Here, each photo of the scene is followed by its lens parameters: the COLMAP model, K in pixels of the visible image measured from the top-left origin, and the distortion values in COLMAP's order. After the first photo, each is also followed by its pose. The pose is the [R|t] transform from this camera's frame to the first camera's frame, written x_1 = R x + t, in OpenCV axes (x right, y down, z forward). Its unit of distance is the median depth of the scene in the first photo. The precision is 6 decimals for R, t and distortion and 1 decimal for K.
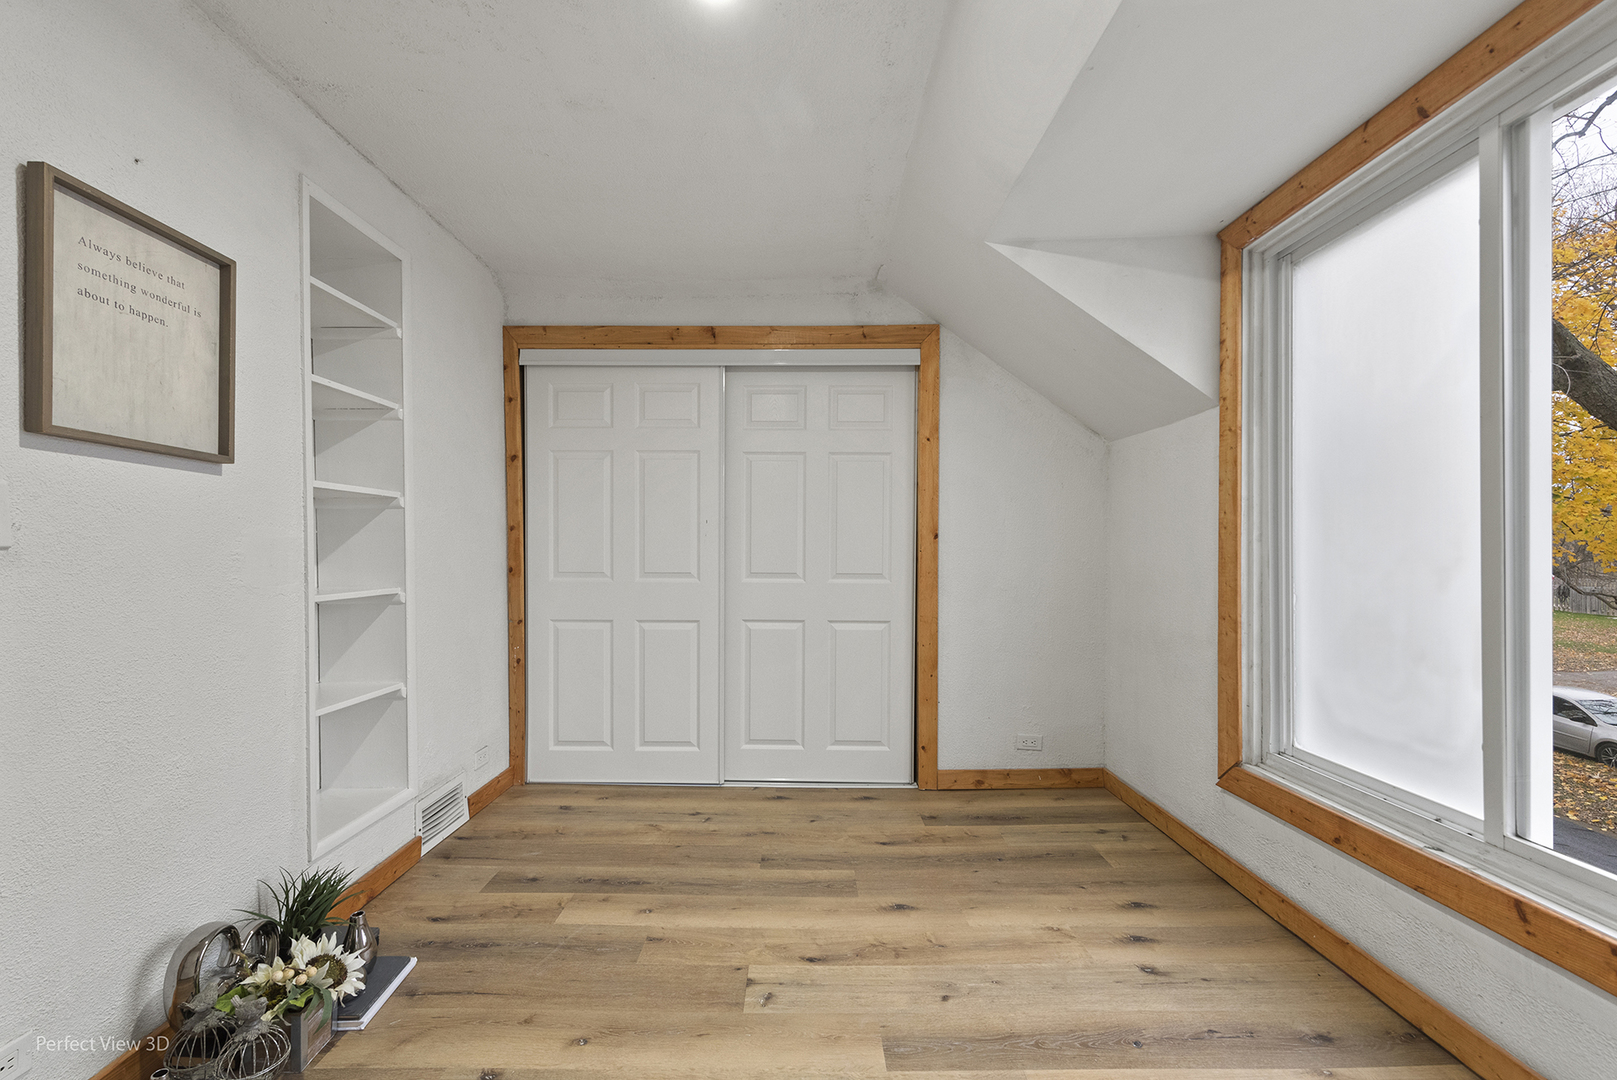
lens RADIAL K [[659.8, 0, 808.5], [0, 659.8, 540.0], [0, 0, 1]] dist [0.000345, 0.000088]
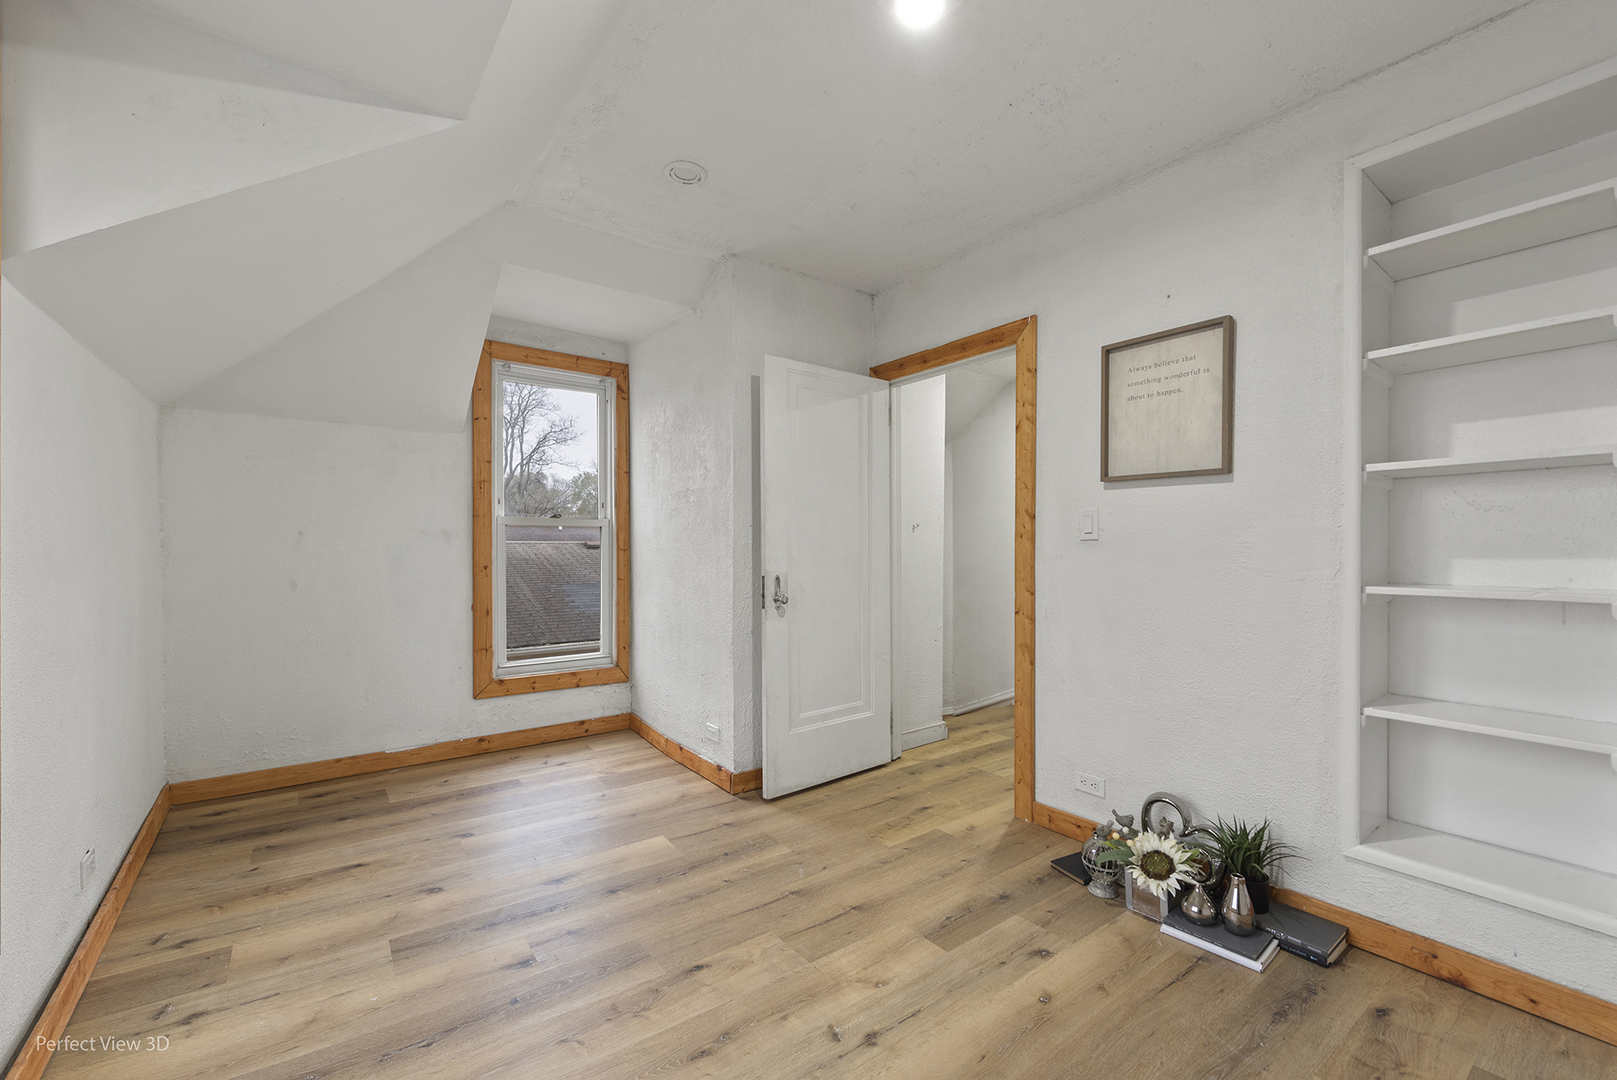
lens RADIAL K [[659.8, 0, 808.5], [0, 659.8, 540.0], [0, 0, 1]] dist [0.000345, 0.000088]
pose [[-0.801650, 0.000532, -0.597794, 0.598745], [0.007982, 0.999920, -0.009814, 0.023581], [0.597741, -0.012639, -0.801590, 1.635430]]
